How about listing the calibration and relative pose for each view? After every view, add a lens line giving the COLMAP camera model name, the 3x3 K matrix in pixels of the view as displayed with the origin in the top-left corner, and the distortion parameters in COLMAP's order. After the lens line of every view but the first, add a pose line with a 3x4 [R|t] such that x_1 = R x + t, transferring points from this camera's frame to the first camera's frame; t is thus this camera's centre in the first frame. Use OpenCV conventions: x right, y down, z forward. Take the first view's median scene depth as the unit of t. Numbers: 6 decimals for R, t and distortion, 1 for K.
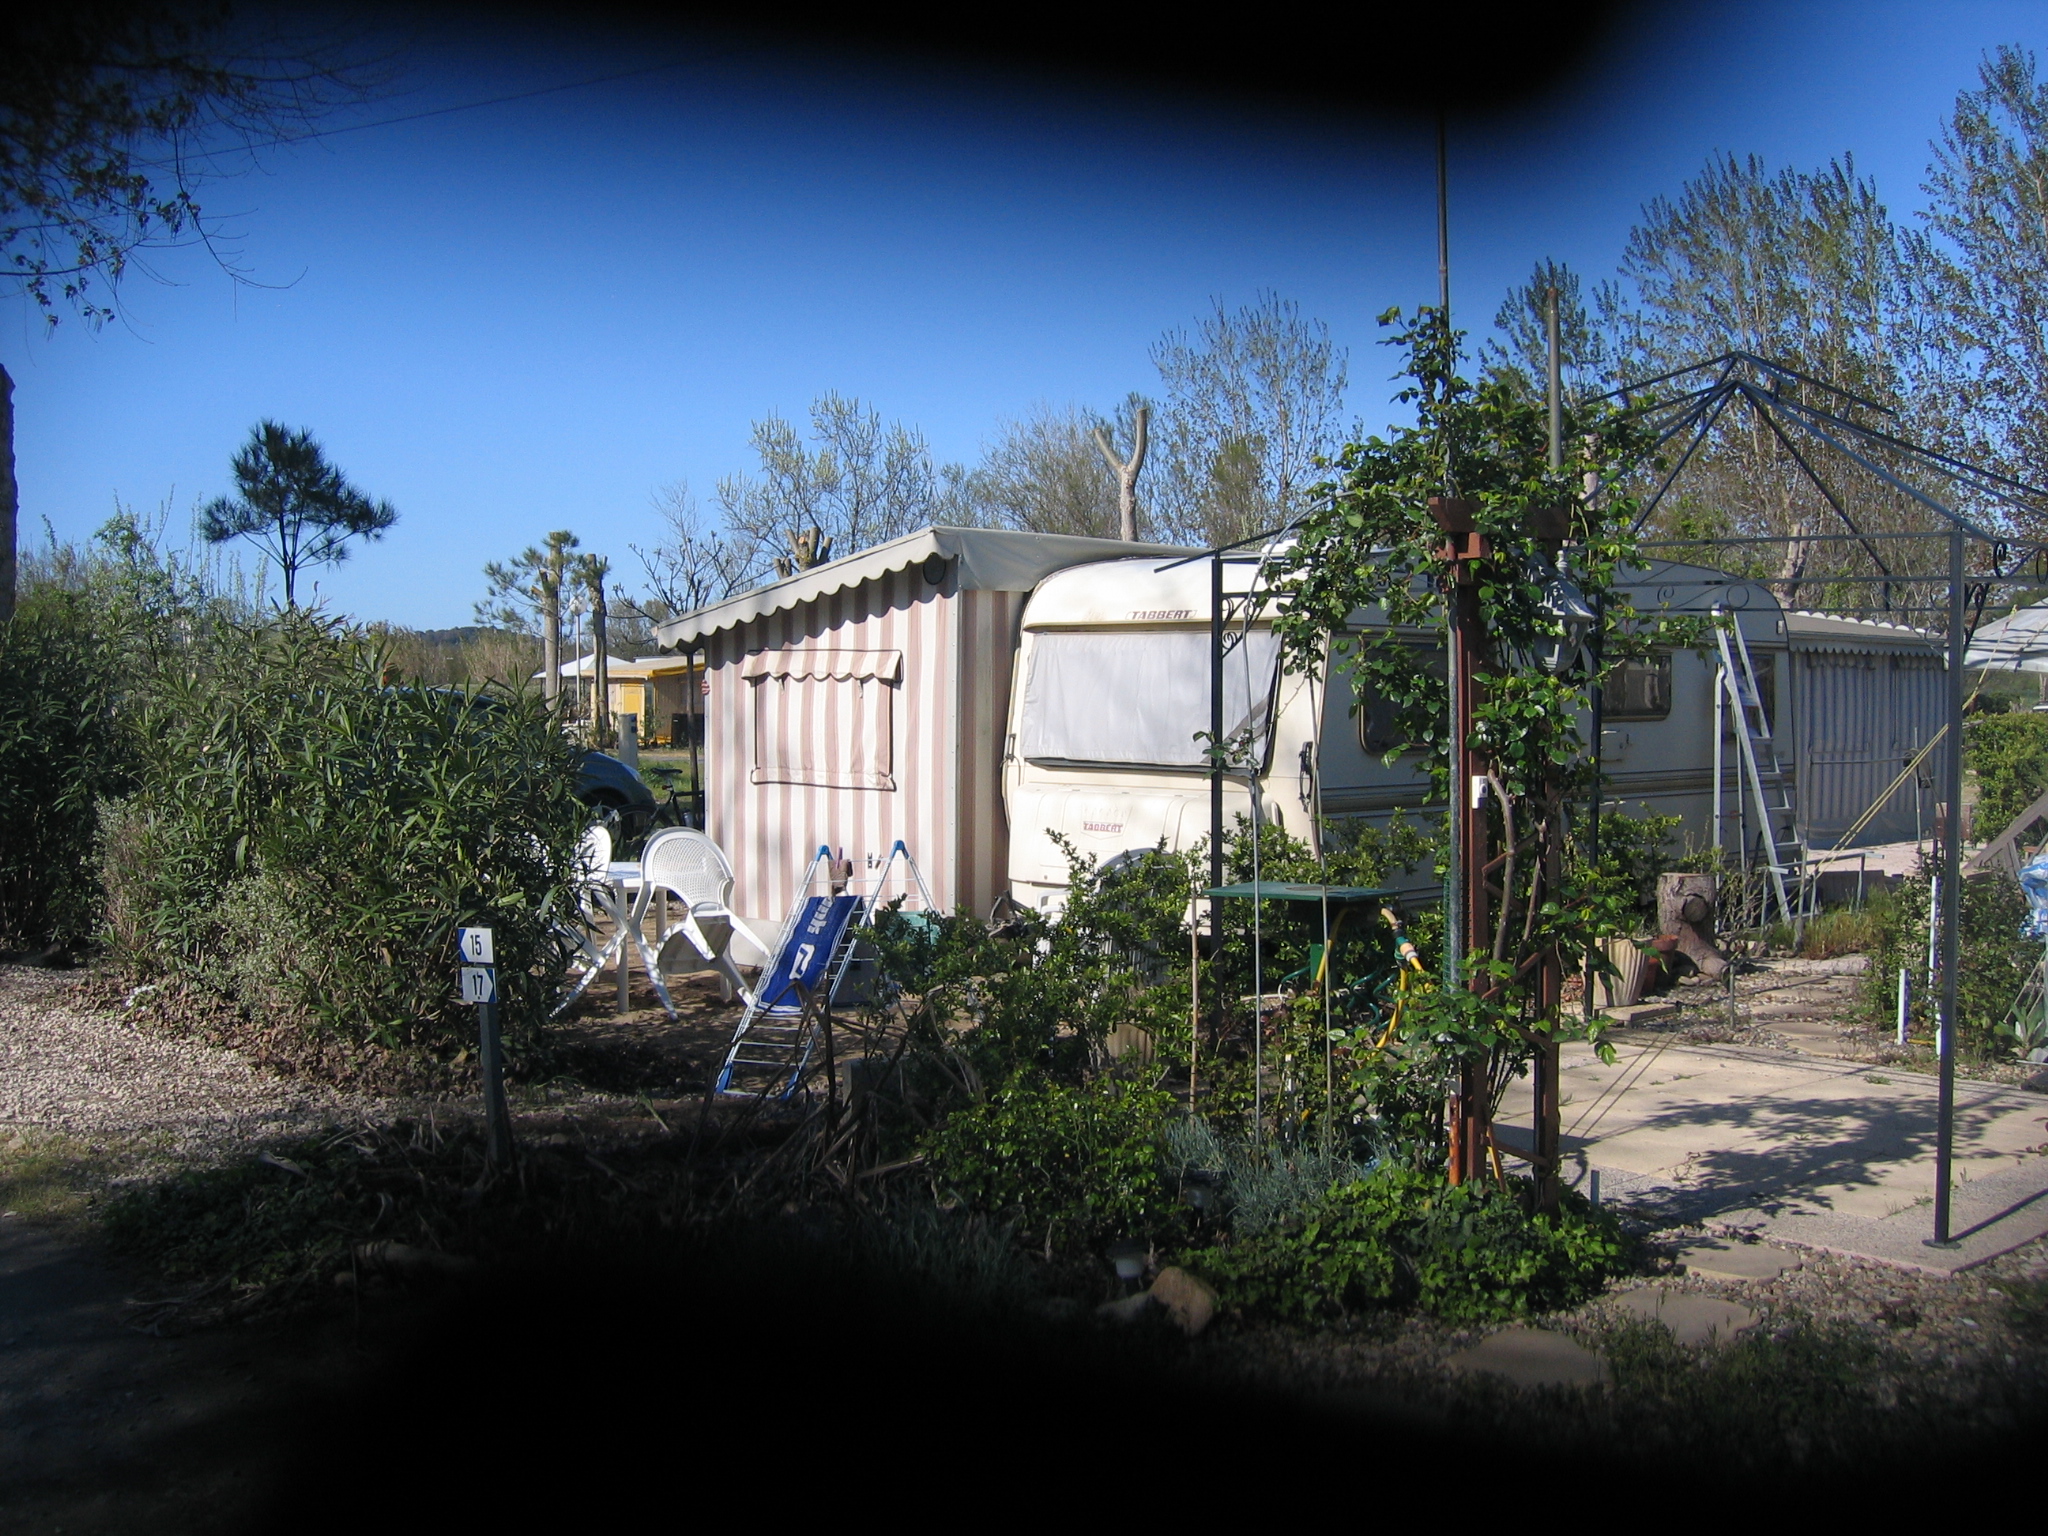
lens RADIAL K [[2152.7, 0, 1018.0], [0, 2152.7, 763.2], [0, 0, 1]] dist [-0.081865, 0.000000]
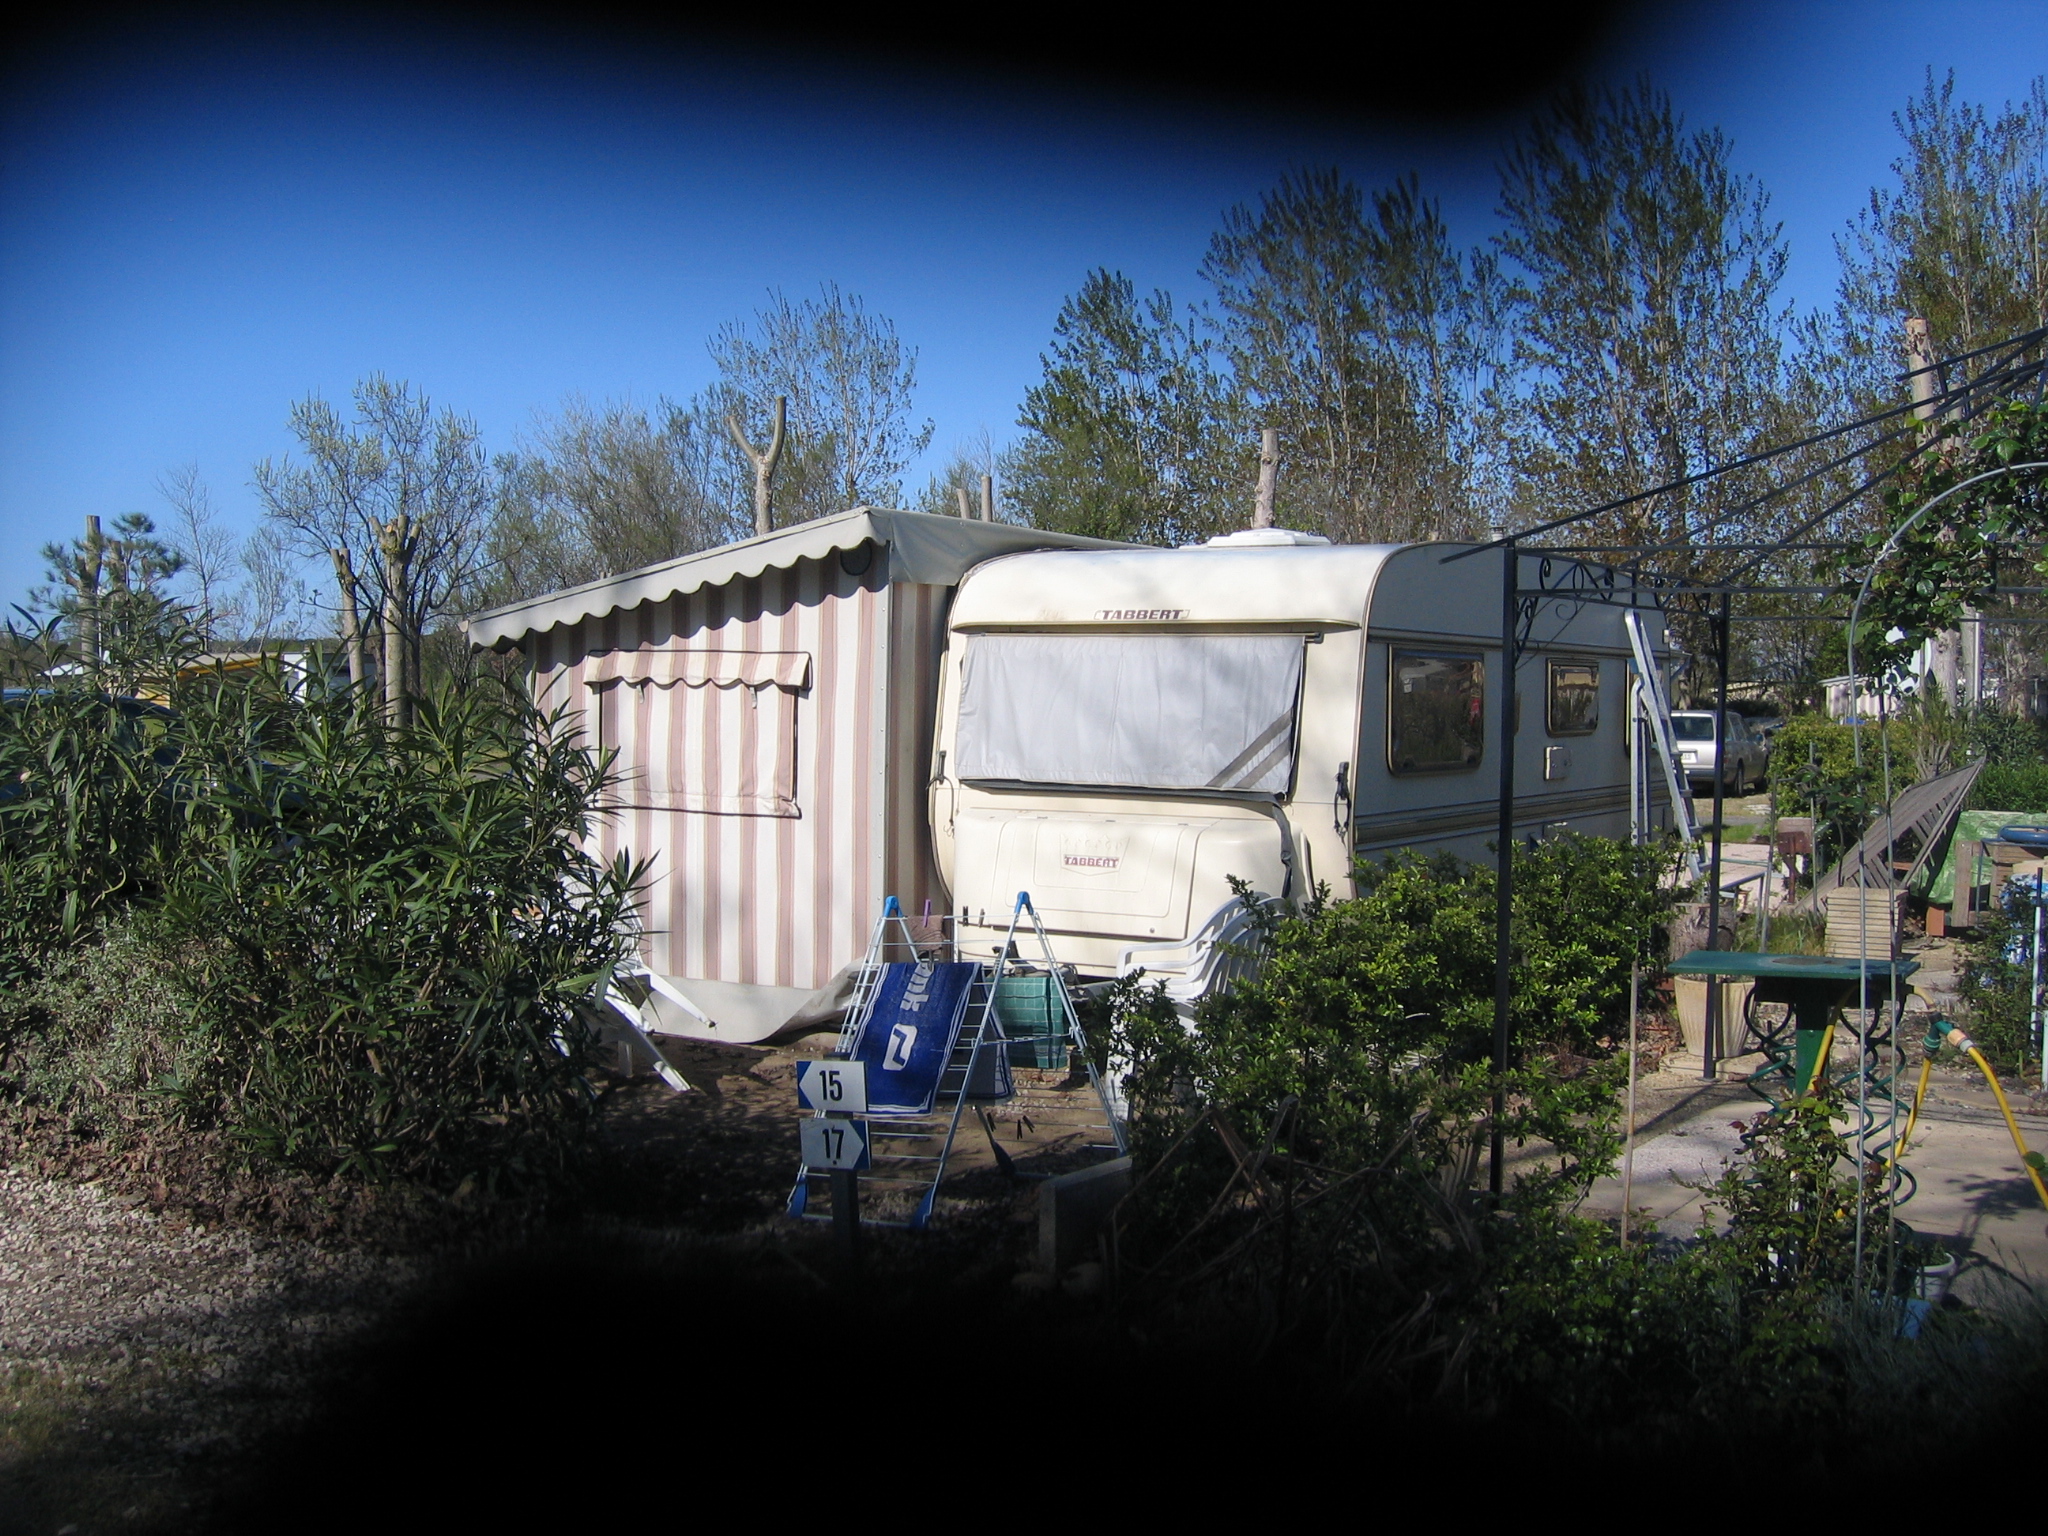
lens RADIAL K [[2152.7, 0, 1033.2], [0, 2152.7, 775.0], [0, 0, 1]] dist [-0.081865, 0.000000]
pose [[0.971575, -0.003917, 0.236698, -0.166354], [0.002710, 0.999982, 0.005424, -0.008423], [-0.236715, -0.004628, 0.971568, 0.151958]]
